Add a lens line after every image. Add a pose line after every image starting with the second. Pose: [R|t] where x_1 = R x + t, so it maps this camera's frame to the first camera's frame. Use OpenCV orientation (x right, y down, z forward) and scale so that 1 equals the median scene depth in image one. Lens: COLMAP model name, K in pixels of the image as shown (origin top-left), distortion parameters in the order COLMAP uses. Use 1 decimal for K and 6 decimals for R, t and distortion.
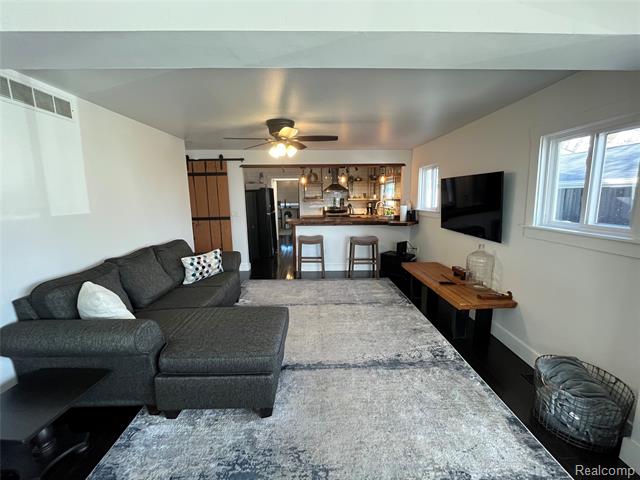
lens RADIAL K [[257.4, 0, 324.9], [0, 257.4, 240.8], [0, 0, 1]] dist [-0.004587, -0.000521]
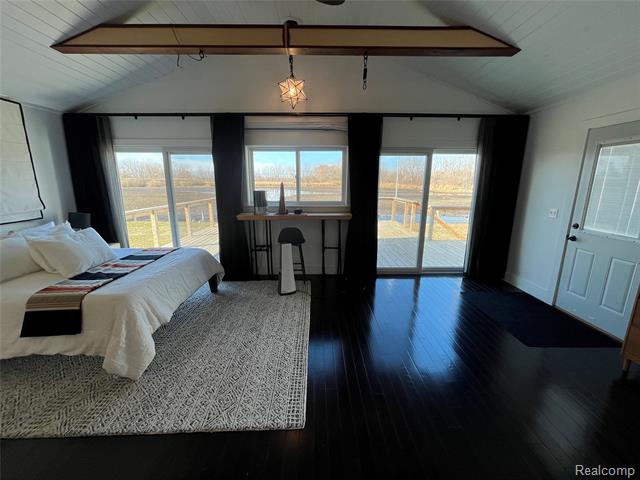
lens RADIAL K [[257.4, 0, 321.9], [0, 257.4, 237.9], [0, 0, 1]] dist [-0.004587, -0.000521]
pose [[0.999520, 0.018723, -0.024698, -0.251035], [-0.017465, 0.998587, 0.050190, -0.291006], [0.025603, -0.049734, 0.998434, 1.757744]]
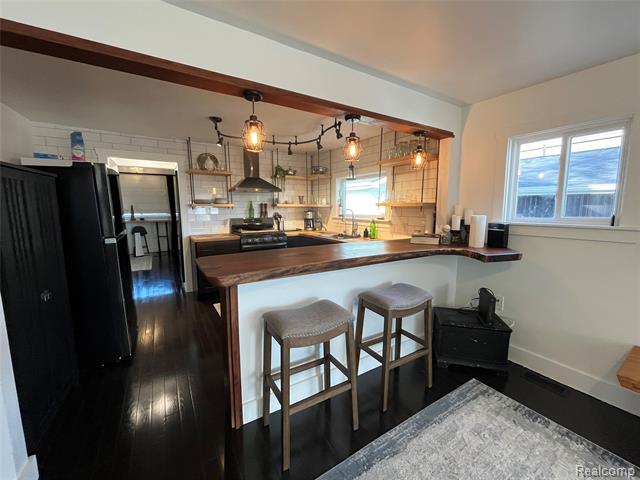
lens RADIAL K [[257.4, 0, 319.4], [0, 257.4, 239.5], [0, 0, 1]] dist [-0.004587, -0.000521]
pose [[0.869586, -0.048647, 0.491380, -0.183944], [0.071448, 0.997059, -0.027730, -0.098185], [-0.488586, 0.059222, 0.870504, 0.724678]]
